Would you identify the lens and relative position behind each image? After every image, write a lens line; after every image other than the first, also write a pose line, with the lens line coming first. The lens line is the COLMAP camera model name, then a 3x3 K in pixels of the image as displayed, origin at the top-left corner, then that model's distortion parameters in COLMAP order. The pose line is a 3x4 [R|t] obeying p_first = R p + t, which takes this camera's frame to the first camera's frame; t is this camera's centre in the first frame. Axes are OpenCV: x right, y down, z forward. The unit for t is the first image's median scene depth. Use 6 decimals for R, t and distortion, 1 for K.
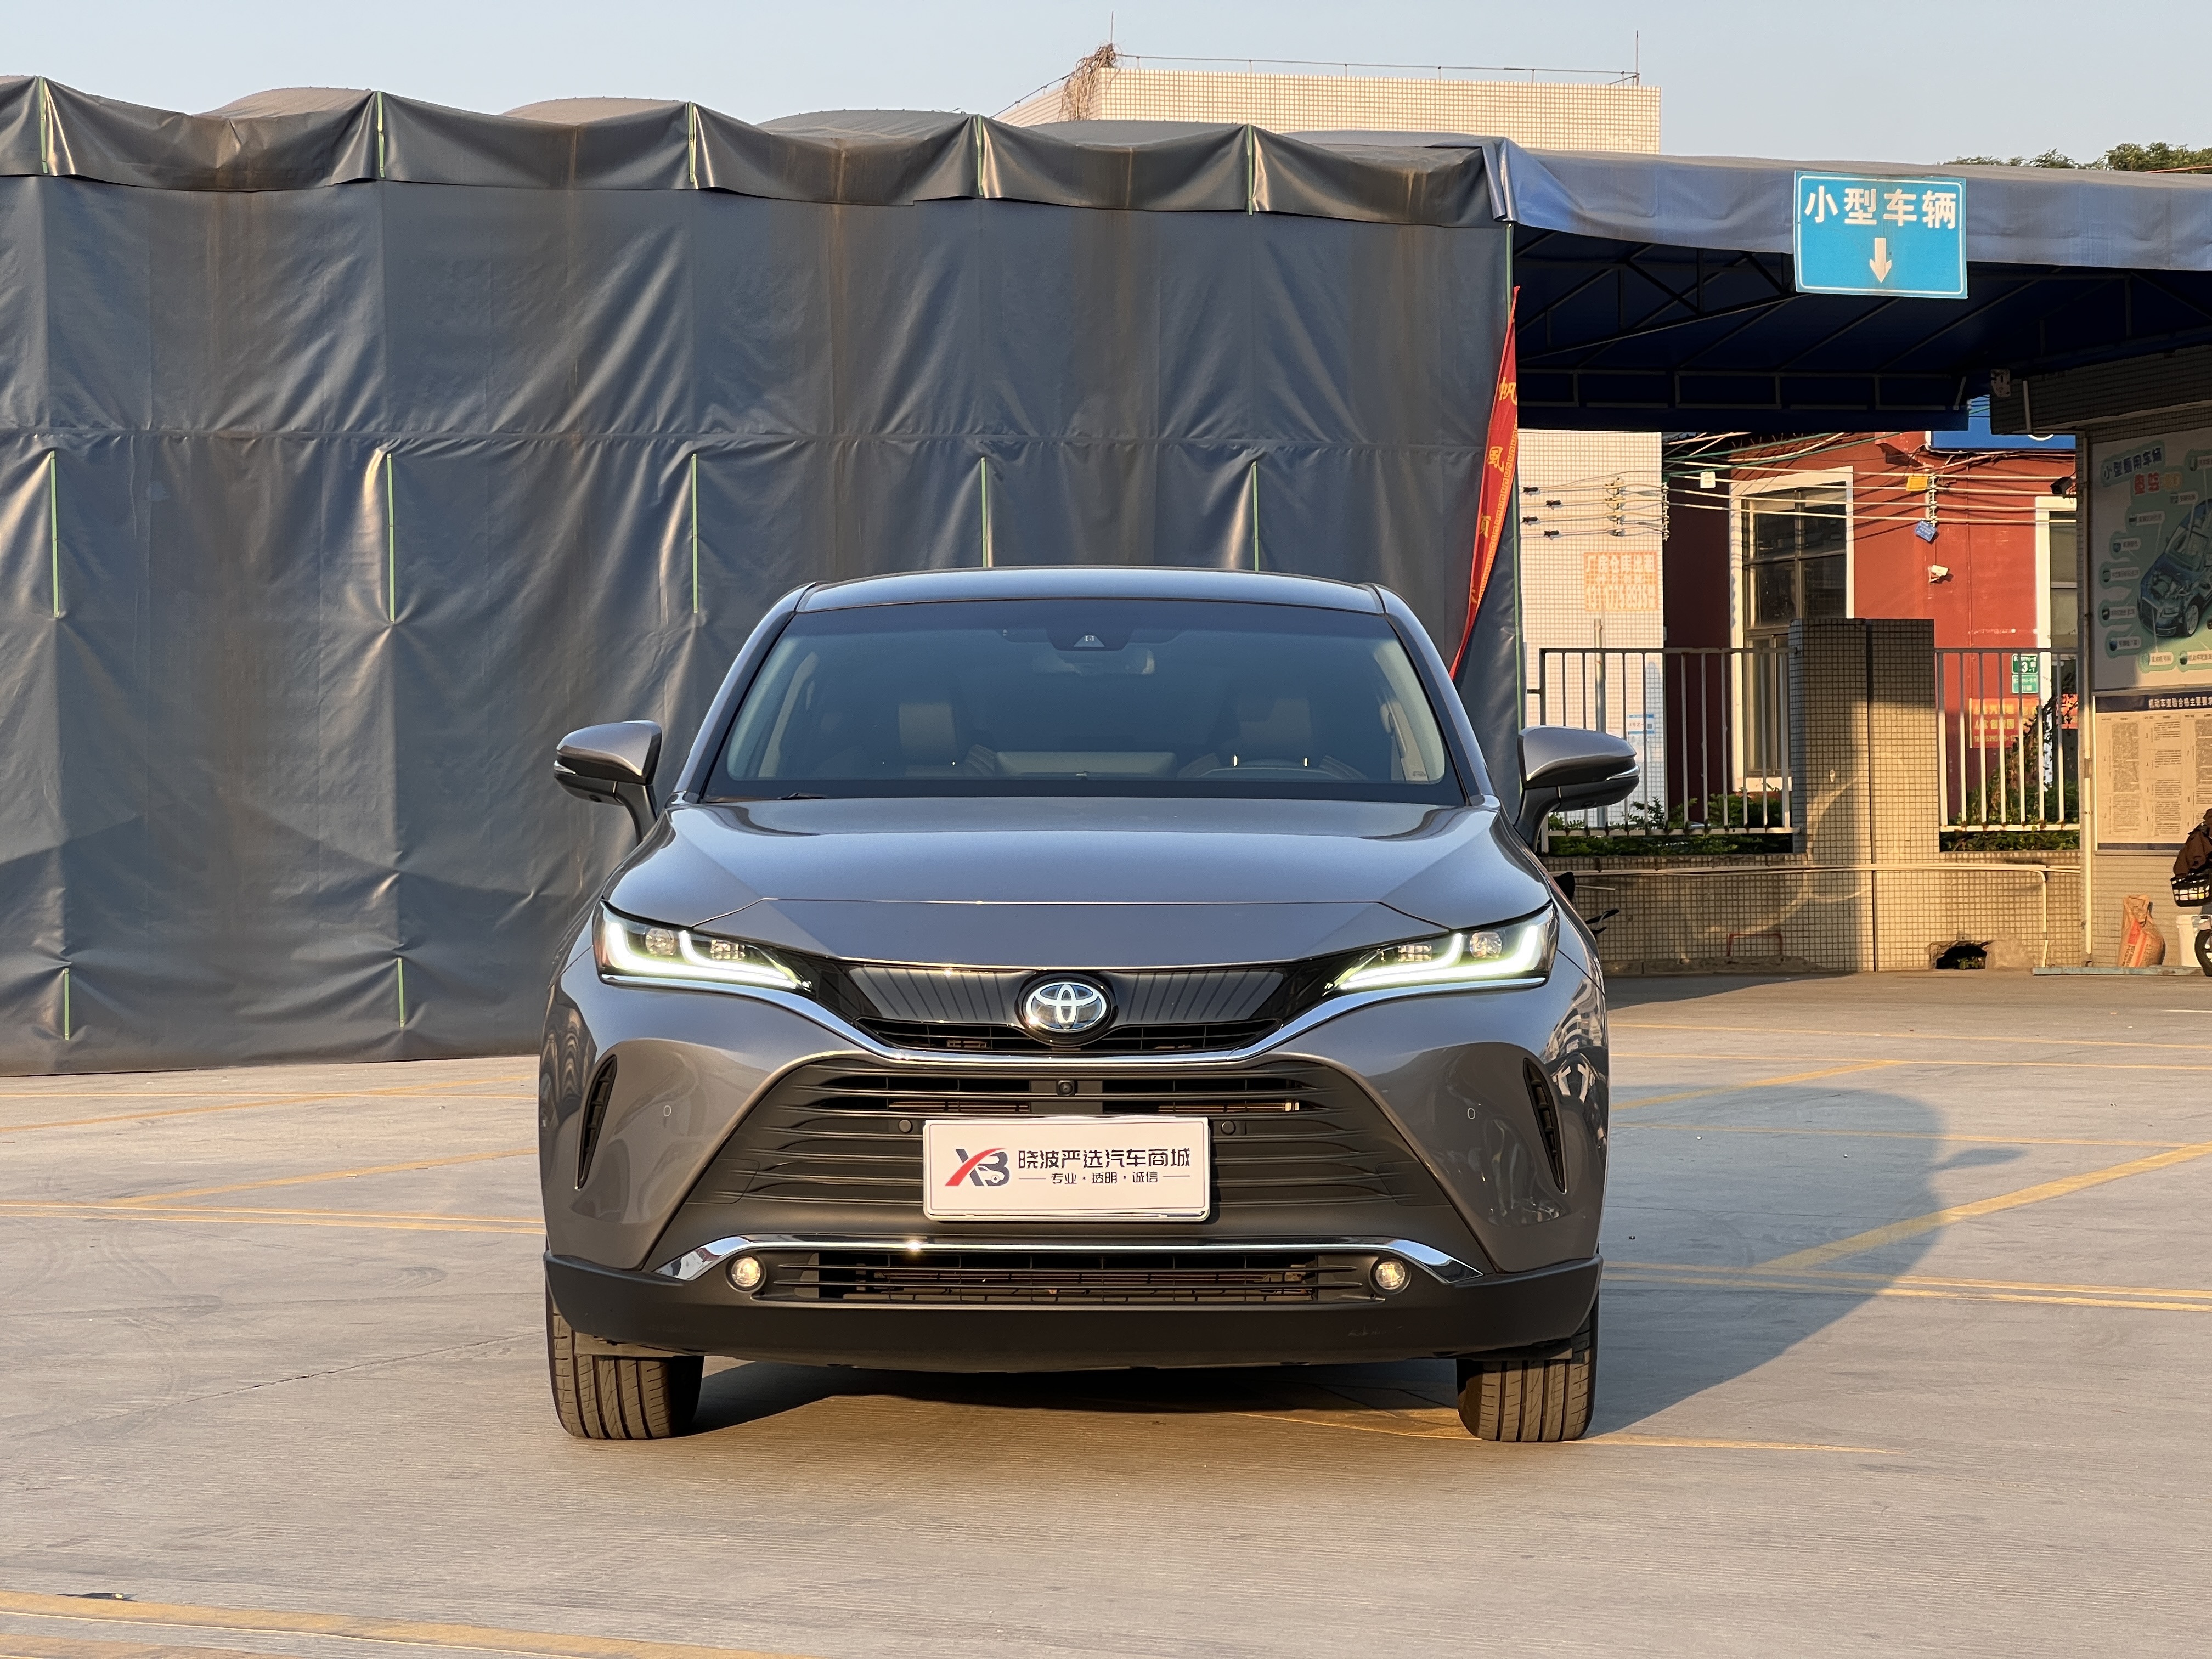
lens RADIAL K [[4999.8, 0, 1107.8], [0, 4999.8, 823.4], [0, 0, 1]] dist [0.163095, 0.000000]
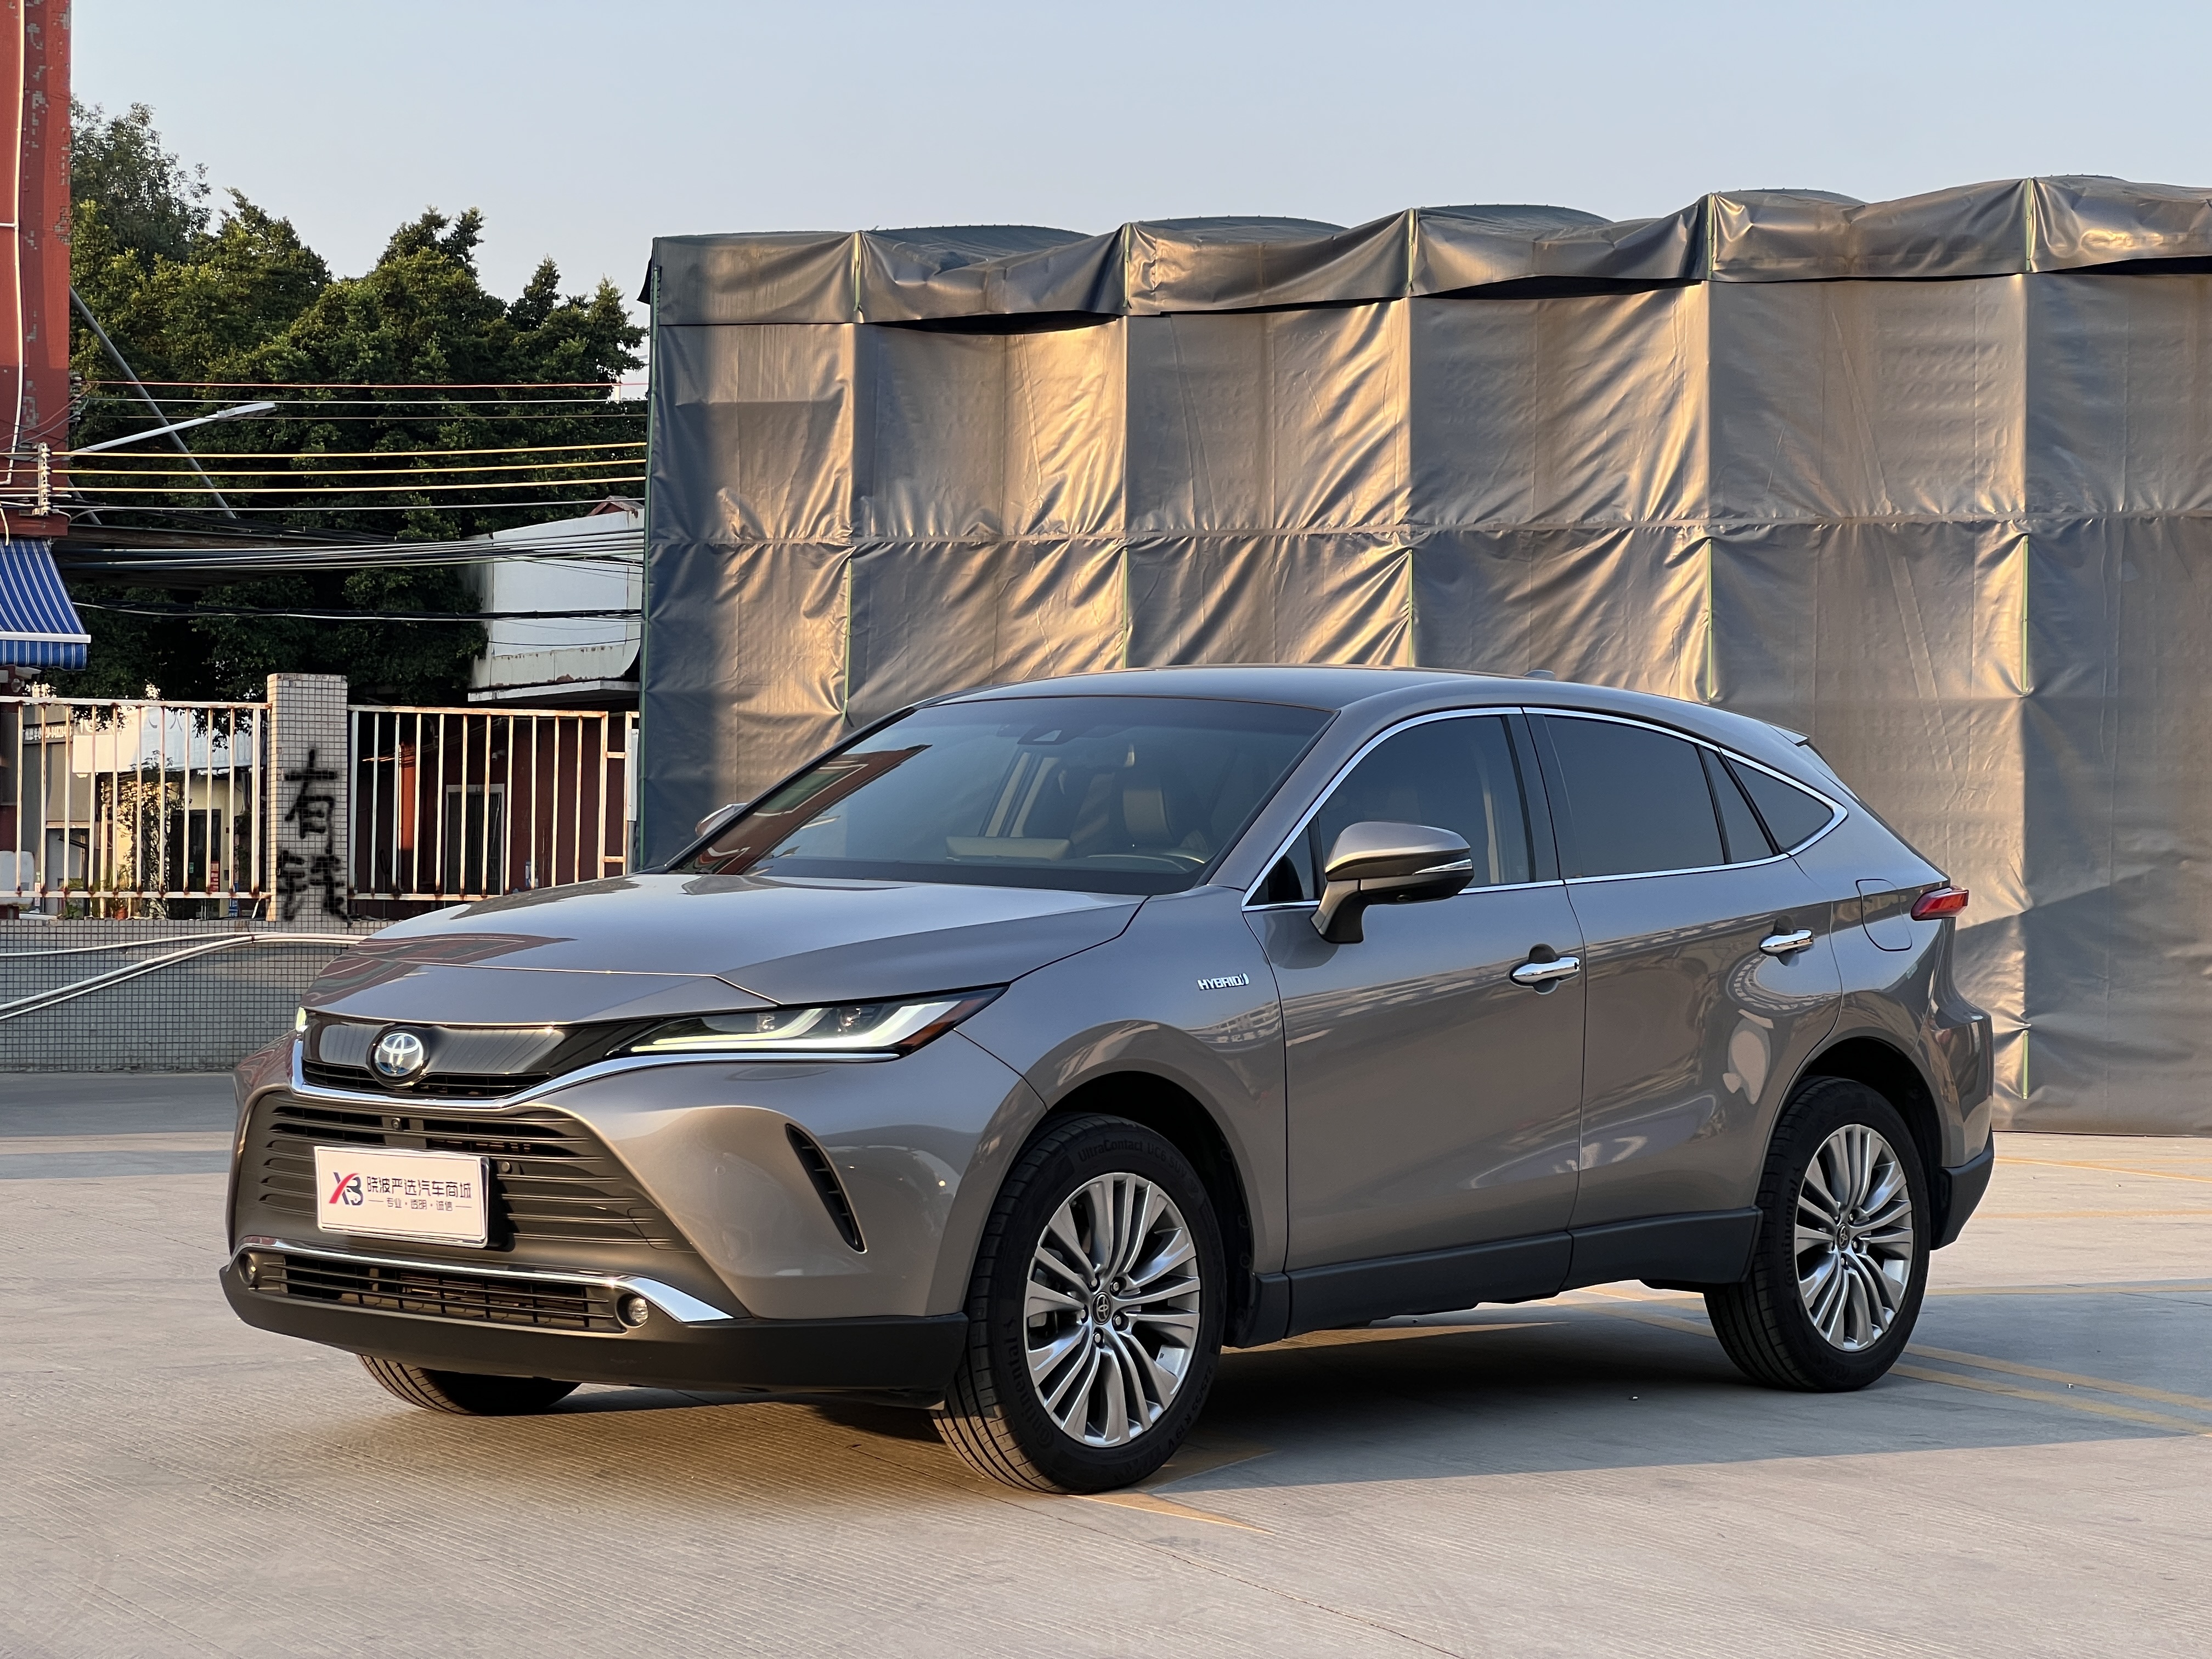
lens RADIAL K [[4999.8, 0, 1110.5], [0, 4999.8, 836.4], [0, 0, 1]] dist [0.163095, 0.000000]
pose [[0.782302, 0.019022, -0.622608, 0.806914], [-0.024772, 0.999693, -0.000583, -0.016669], [0.622406, 0.015879, 0.782533, 0.181282]]
